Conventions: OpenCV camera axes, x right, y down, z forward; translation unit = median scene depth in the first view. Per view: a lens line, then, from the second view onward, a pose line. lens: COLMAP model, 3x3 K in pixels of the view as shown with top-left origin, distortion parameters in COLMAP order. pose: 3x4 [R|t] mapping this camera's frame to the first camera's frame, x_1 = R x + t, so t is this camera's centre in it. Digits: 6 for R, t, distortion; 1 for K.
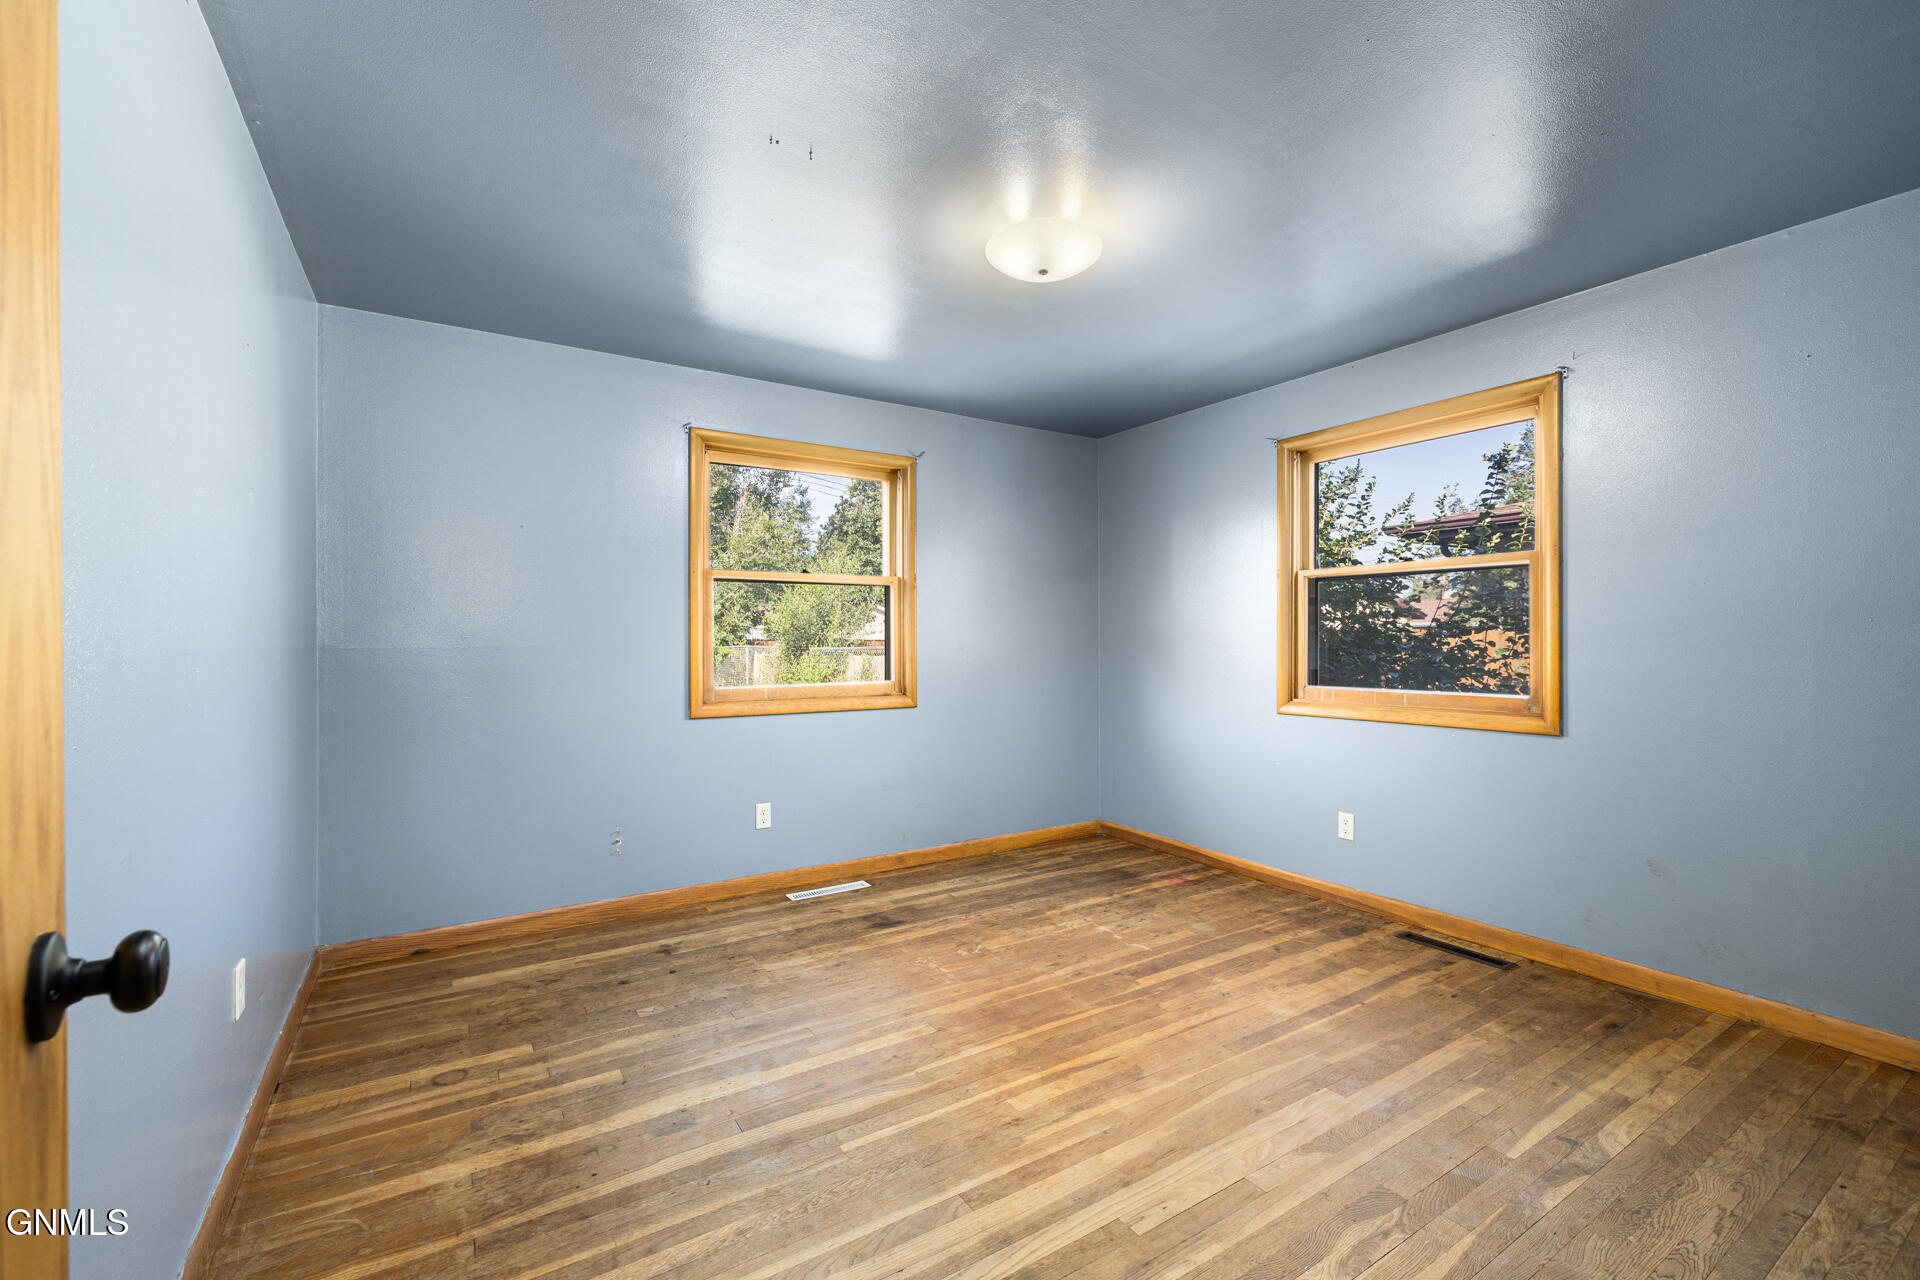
lens RADIAL K [[811.7, 0, 961.8], [0, 811.7, 639.3], [0, 0, 1]] dist [0.000764, -0.000614]
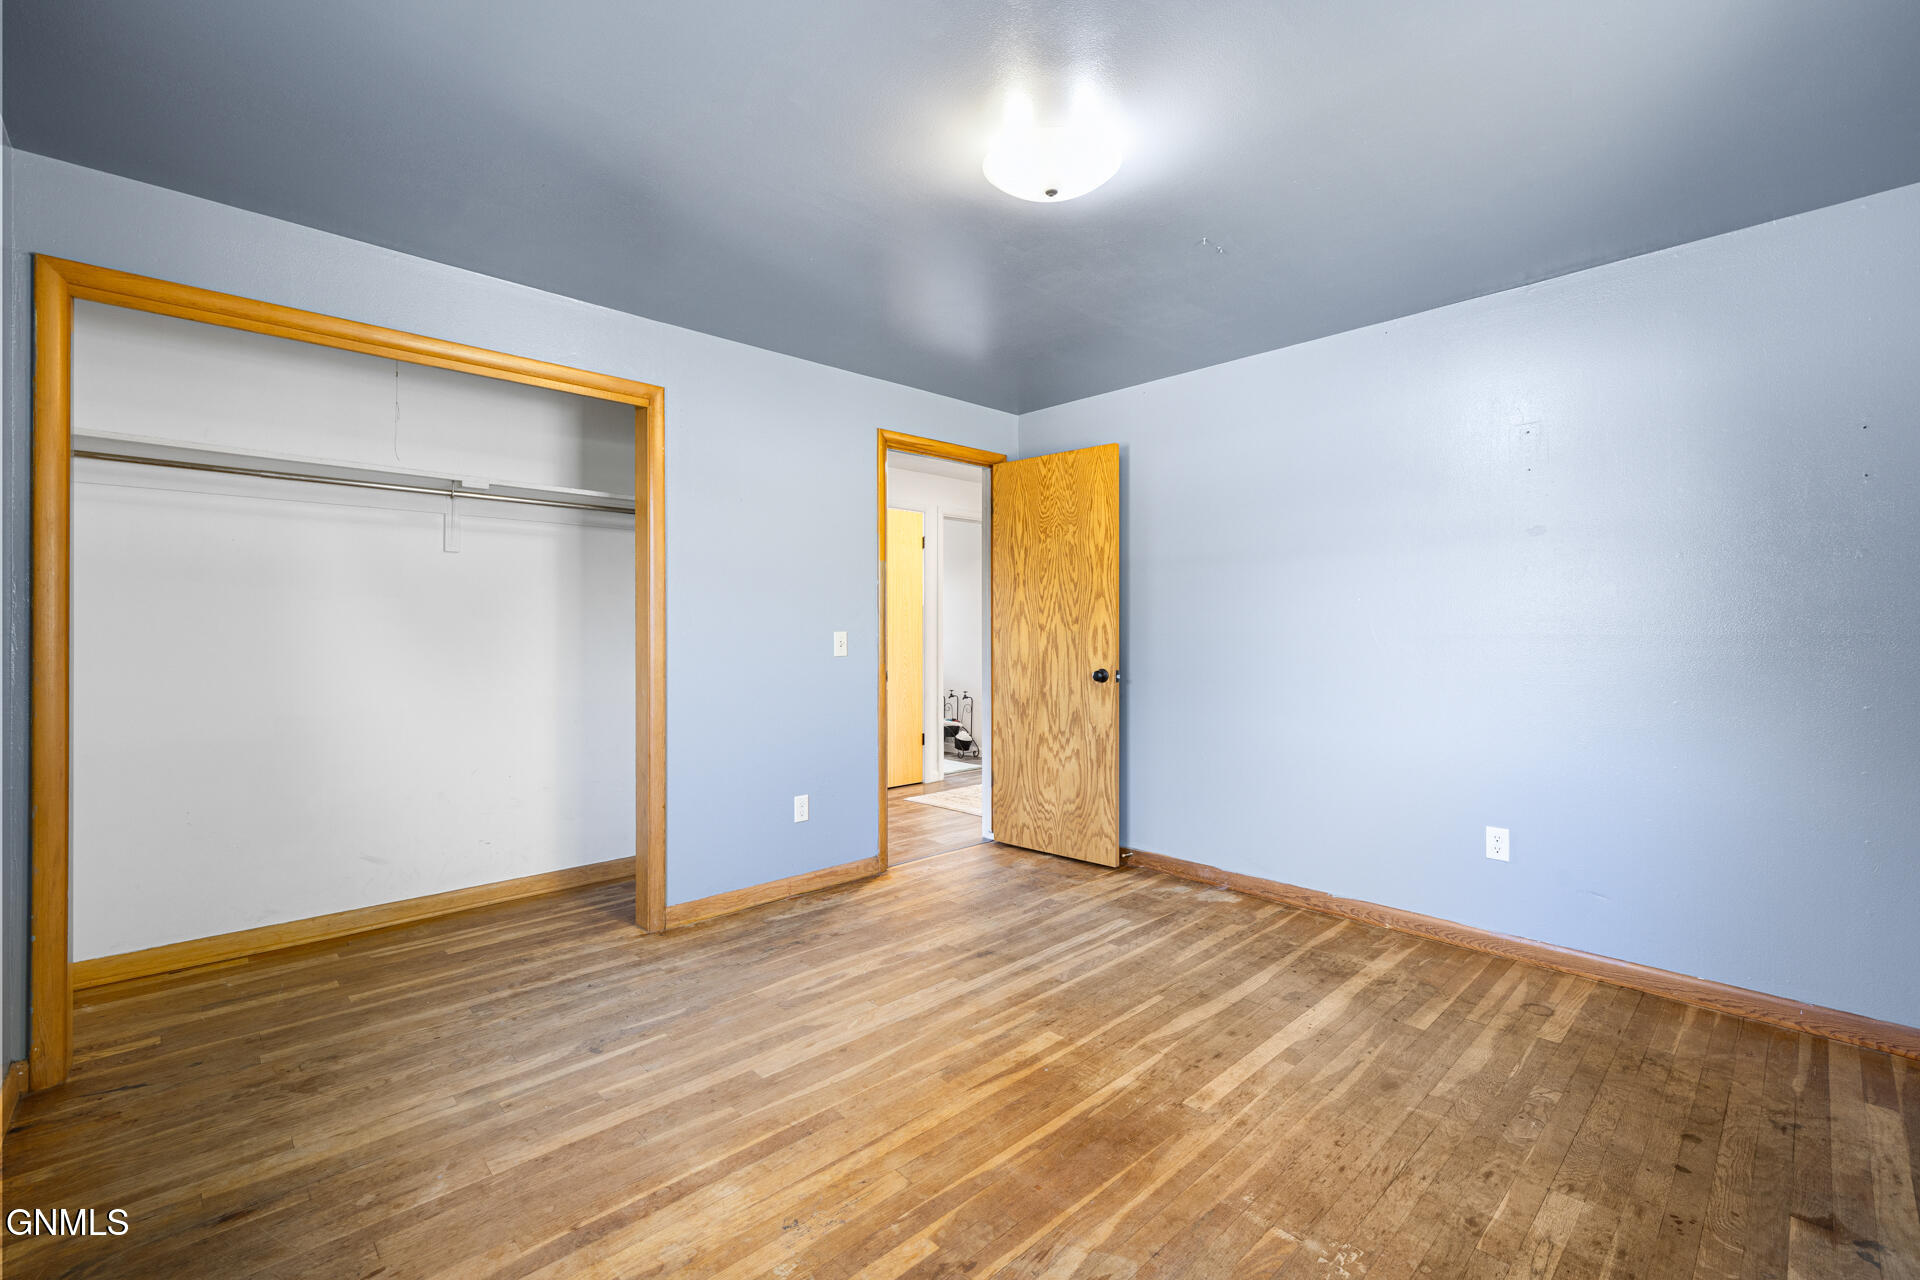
lens RADIAL K [[811.7, 0, 959.7], [0, 811.7, 634.1], [0, 0, 1]] dist [0.000764, -0.000614]
pose [[-0.982105, 0.003542, -0.188302, 0.390669], [0.003198, 0.999993, 0.002128, 0.004419], [0.188309, 0.001488, -0.982109, 1.997414]]
